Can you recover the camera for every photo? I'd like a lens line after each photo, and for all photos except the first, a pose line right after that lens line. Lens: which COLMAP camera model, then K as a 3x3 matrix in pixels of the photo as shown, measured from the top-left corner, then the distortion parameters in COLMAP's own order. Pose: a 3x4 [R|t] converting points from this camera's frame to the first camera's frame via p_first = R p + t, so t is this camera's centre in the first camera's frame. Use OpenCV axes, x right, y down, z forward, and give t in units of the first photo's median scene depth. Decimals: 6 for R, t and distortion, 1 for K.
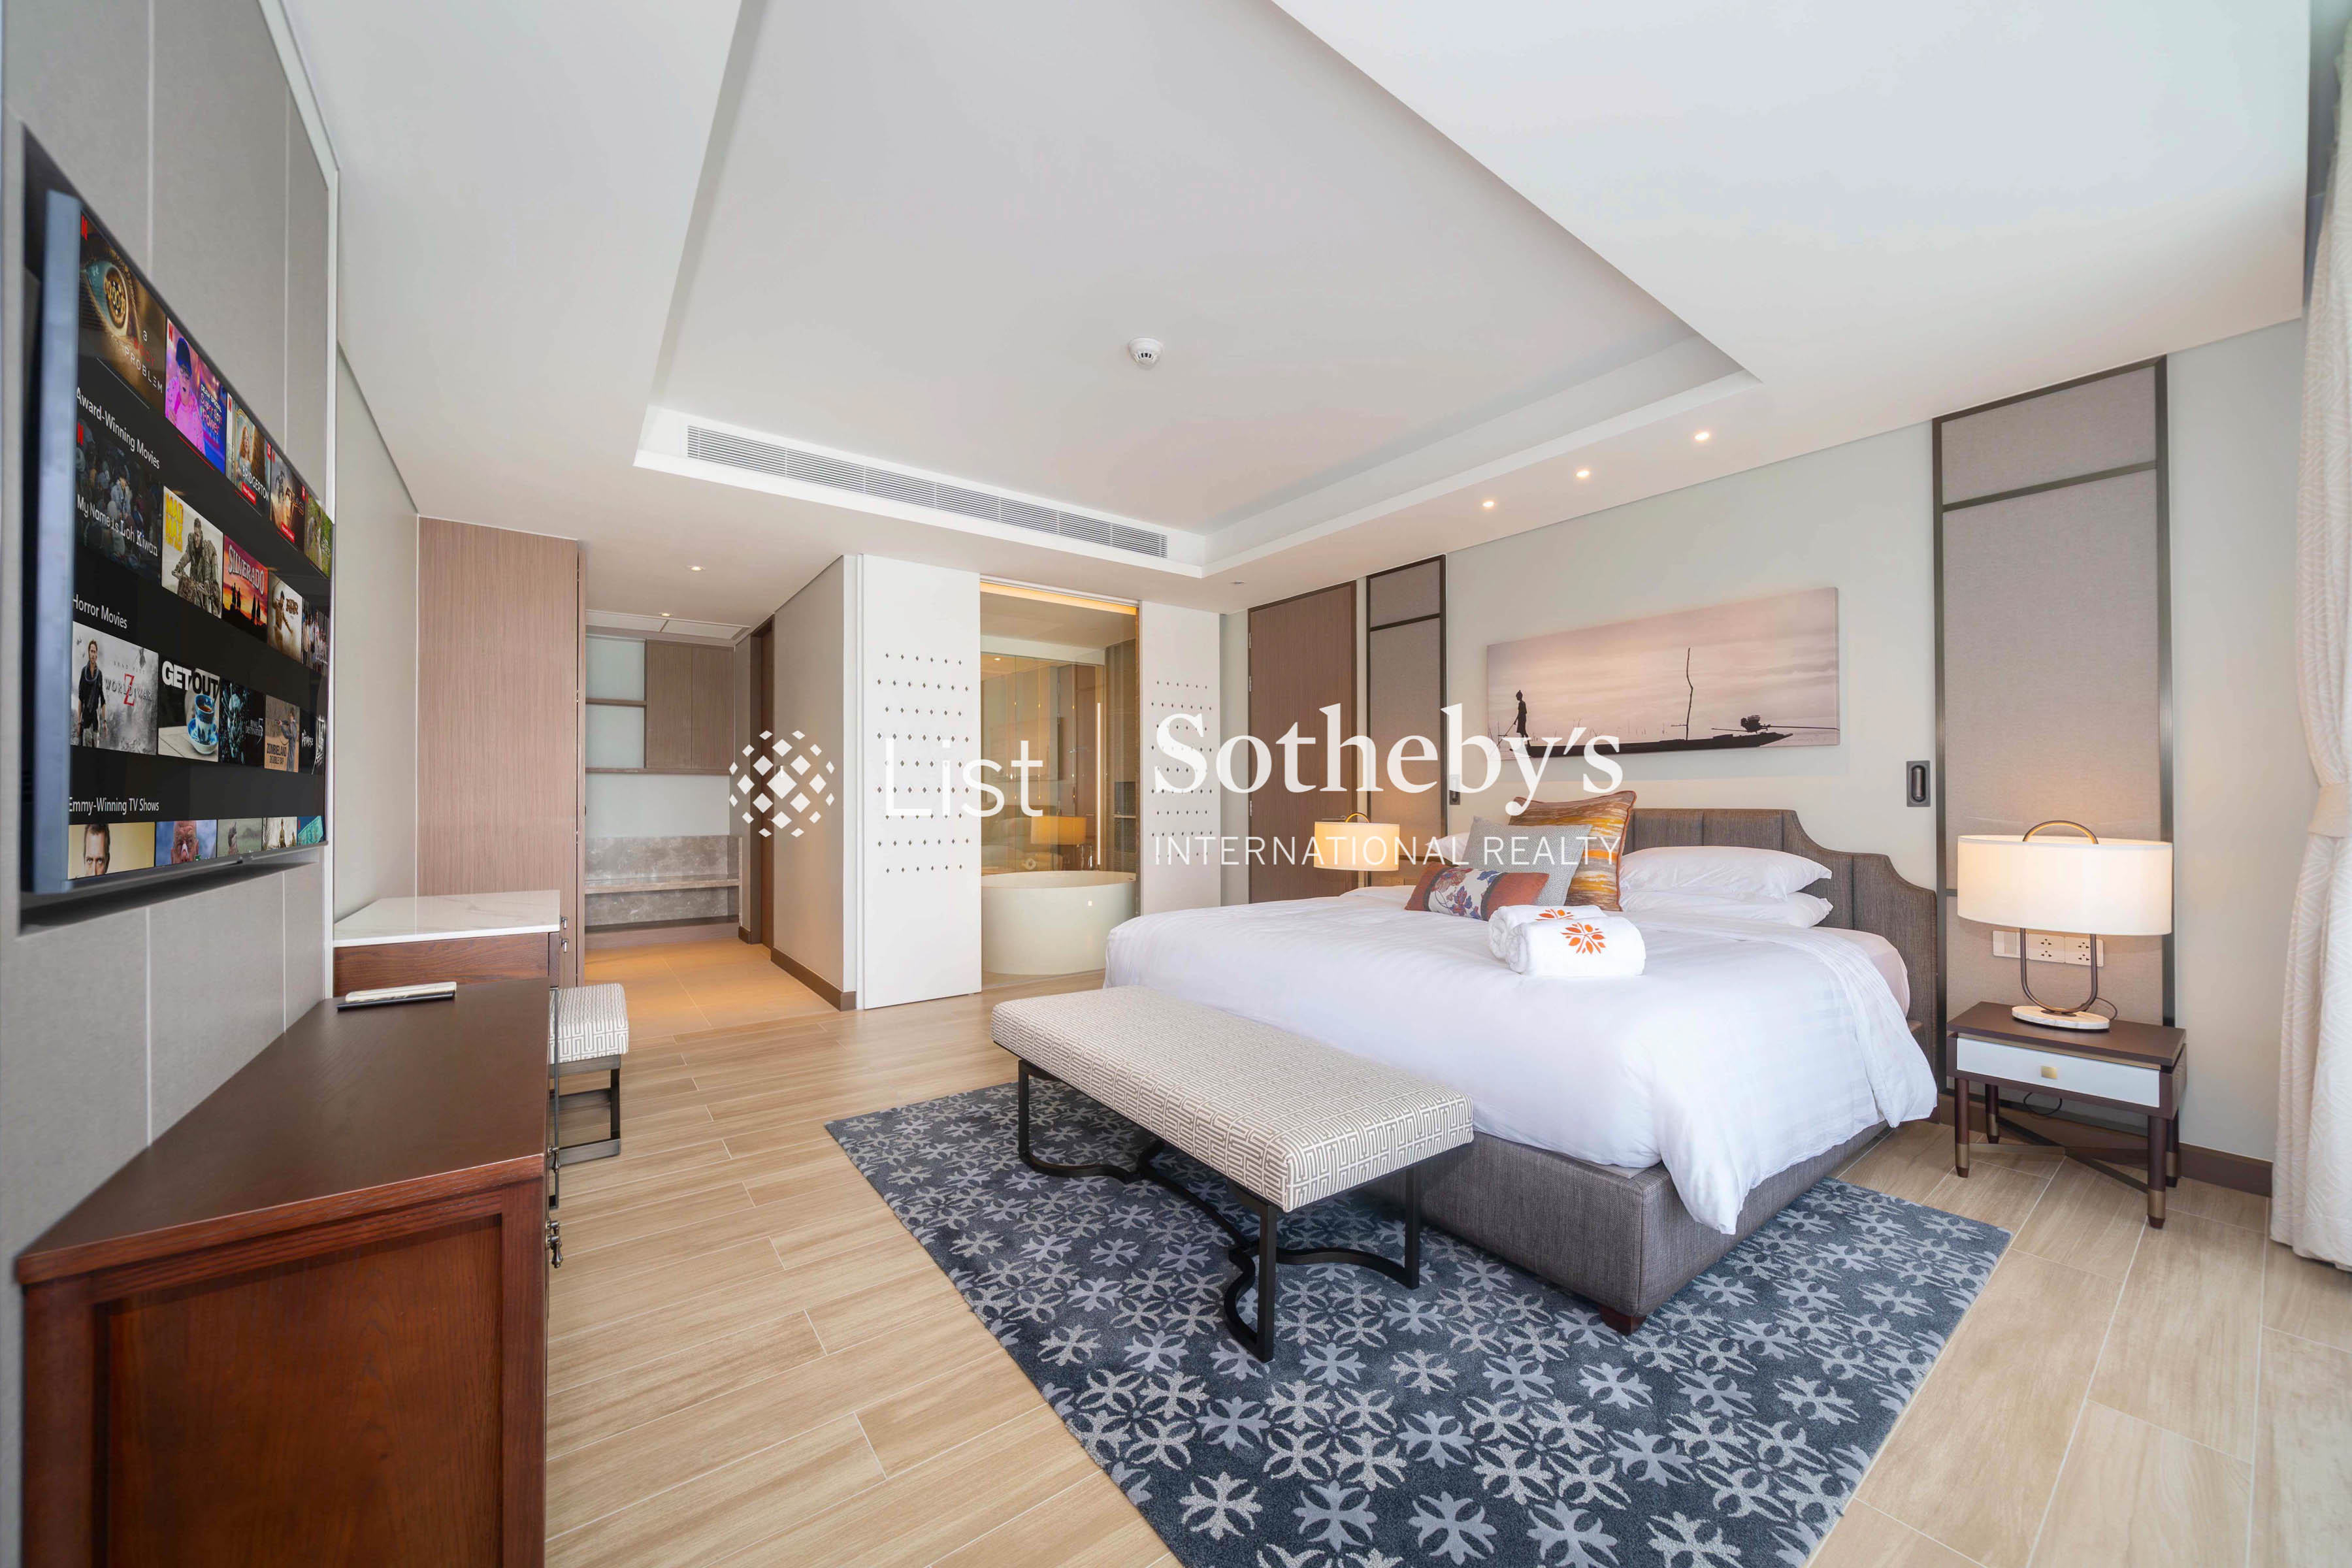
lens RADIAL K [[747.3, 0, 1188.0], [0, 747.3, 790.5], [0, 0, 1]] dist [0.000134, 0.000017]
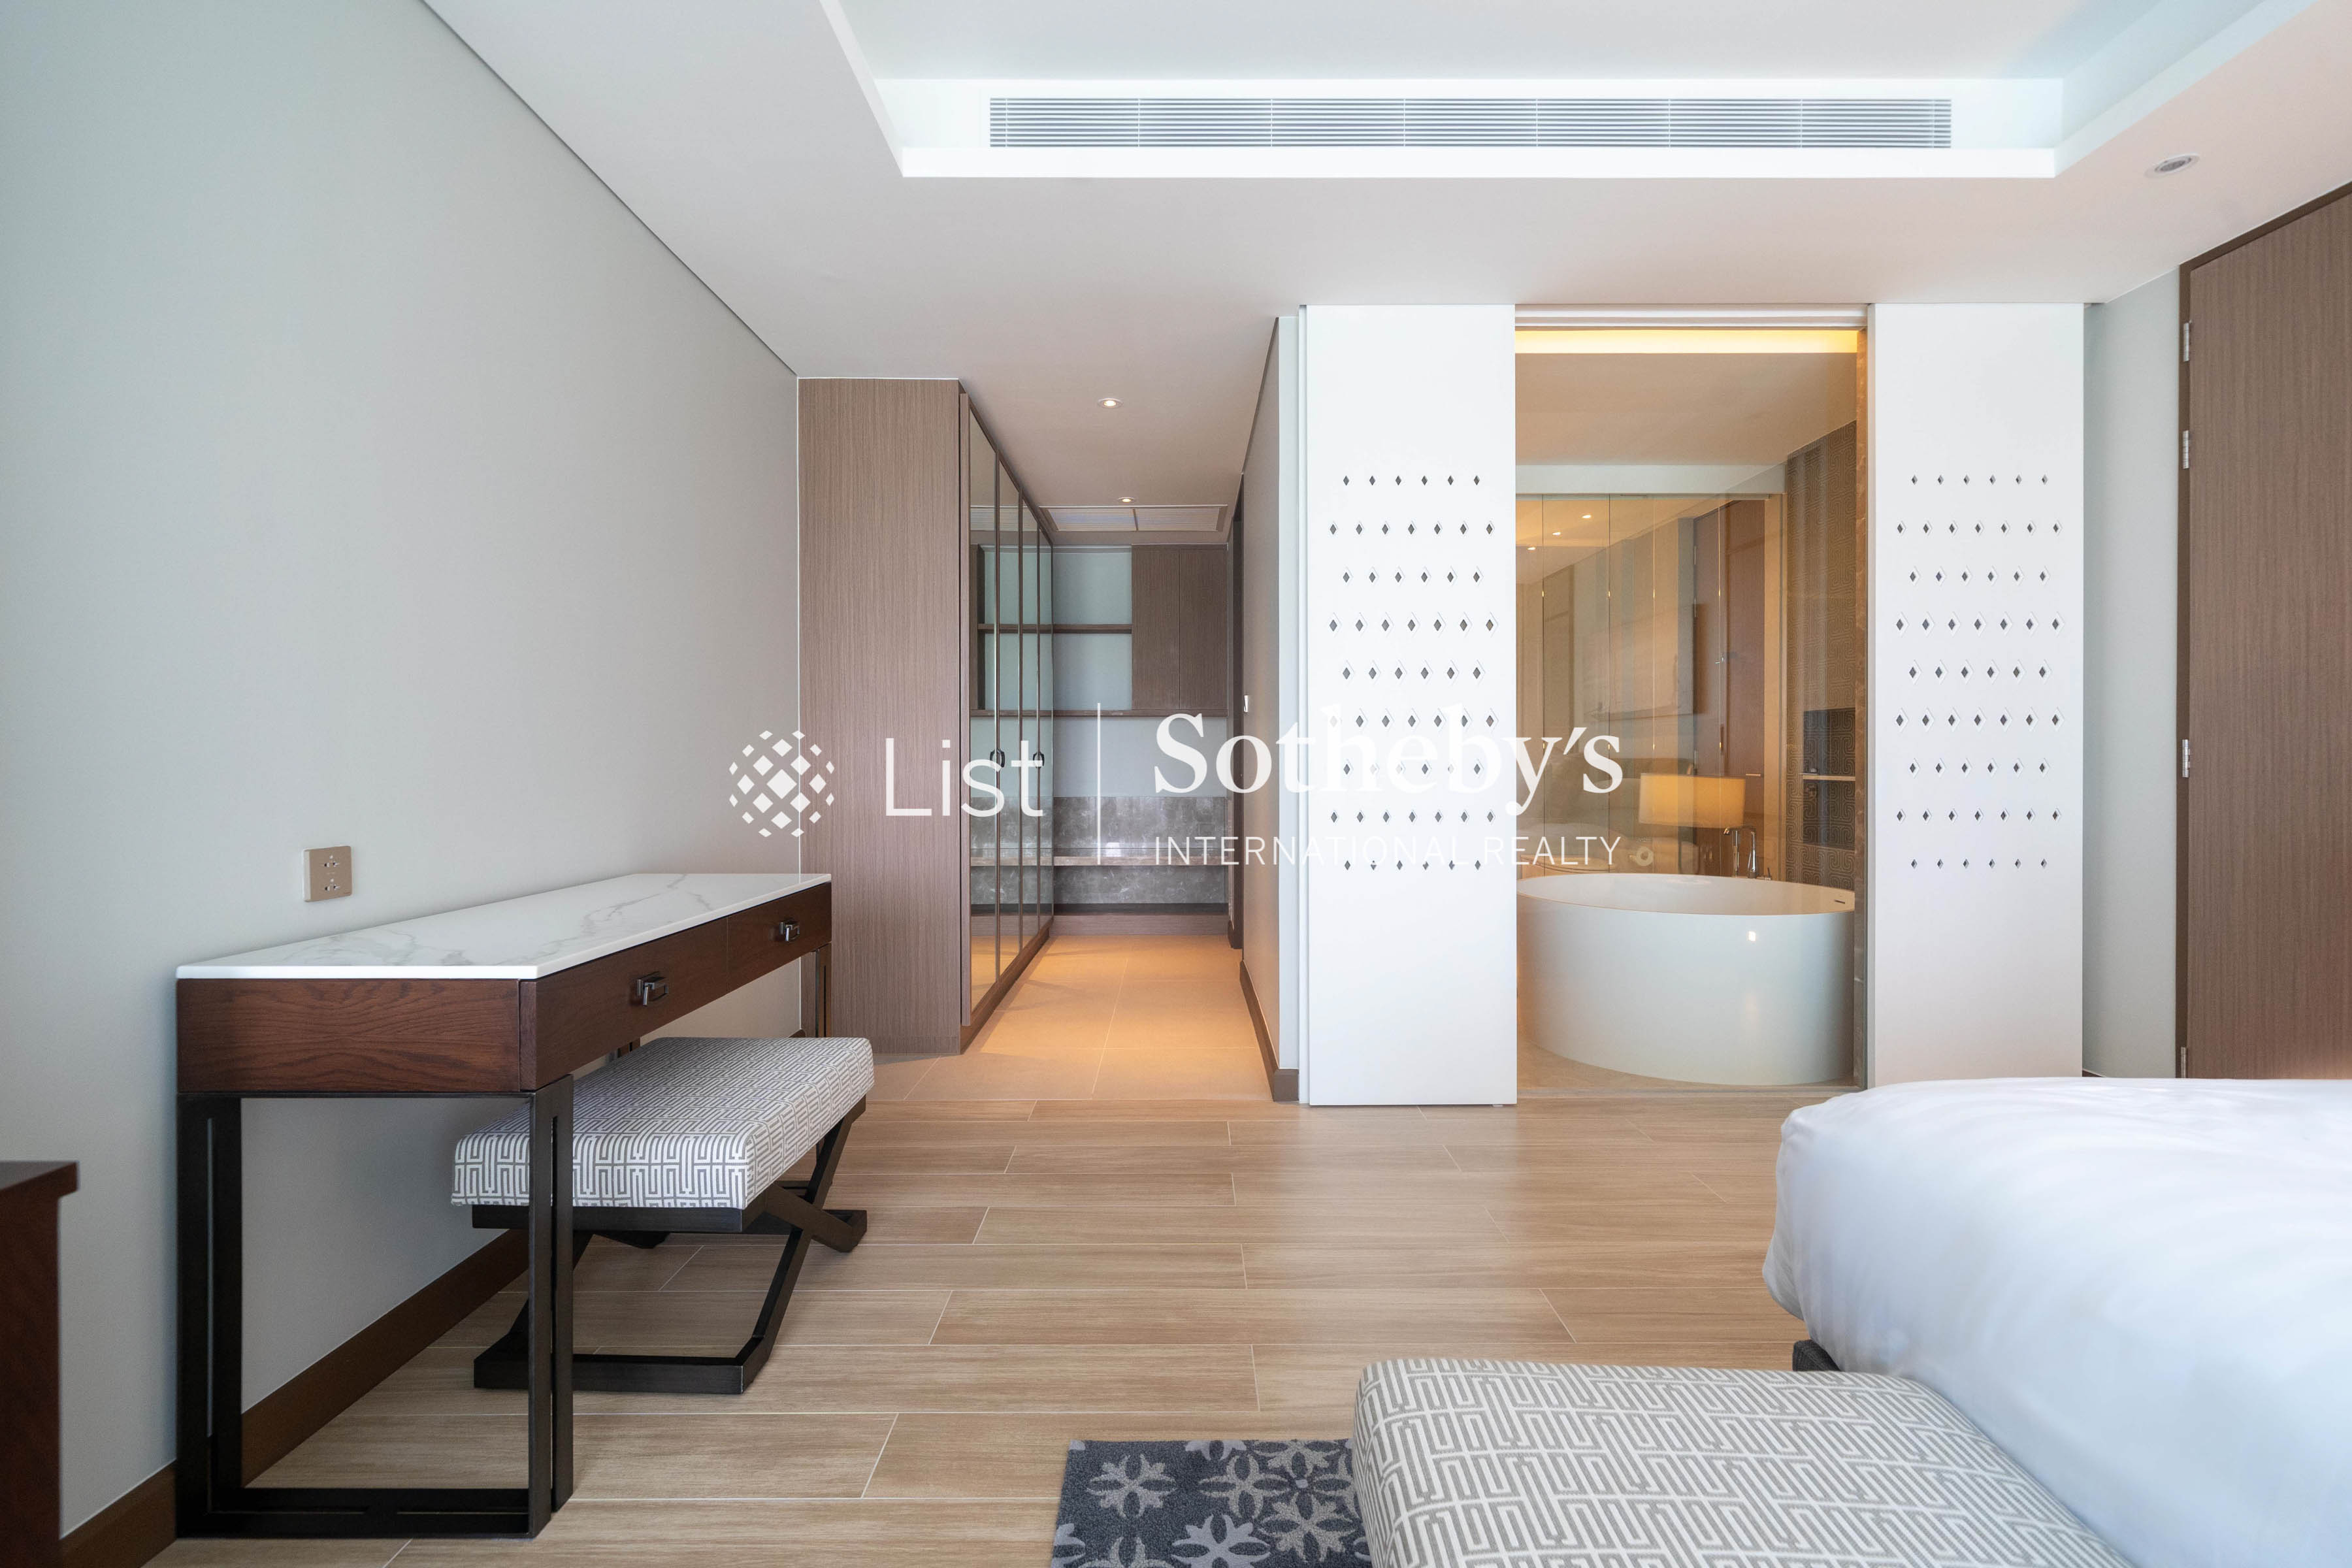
lens RADIAL K [[1145.7, 0, 1187.1], [0, 1145.7, 749.1], [0, 0, 1]] dist [0.000756, -0.000087]
pose [[0.829752, 0.000811, -0.558131, -0.017038], [0.004879, 0.999950, 0.008706, 0.009712], [0.558110, -0.009947, 0.829707, 0.168419]]
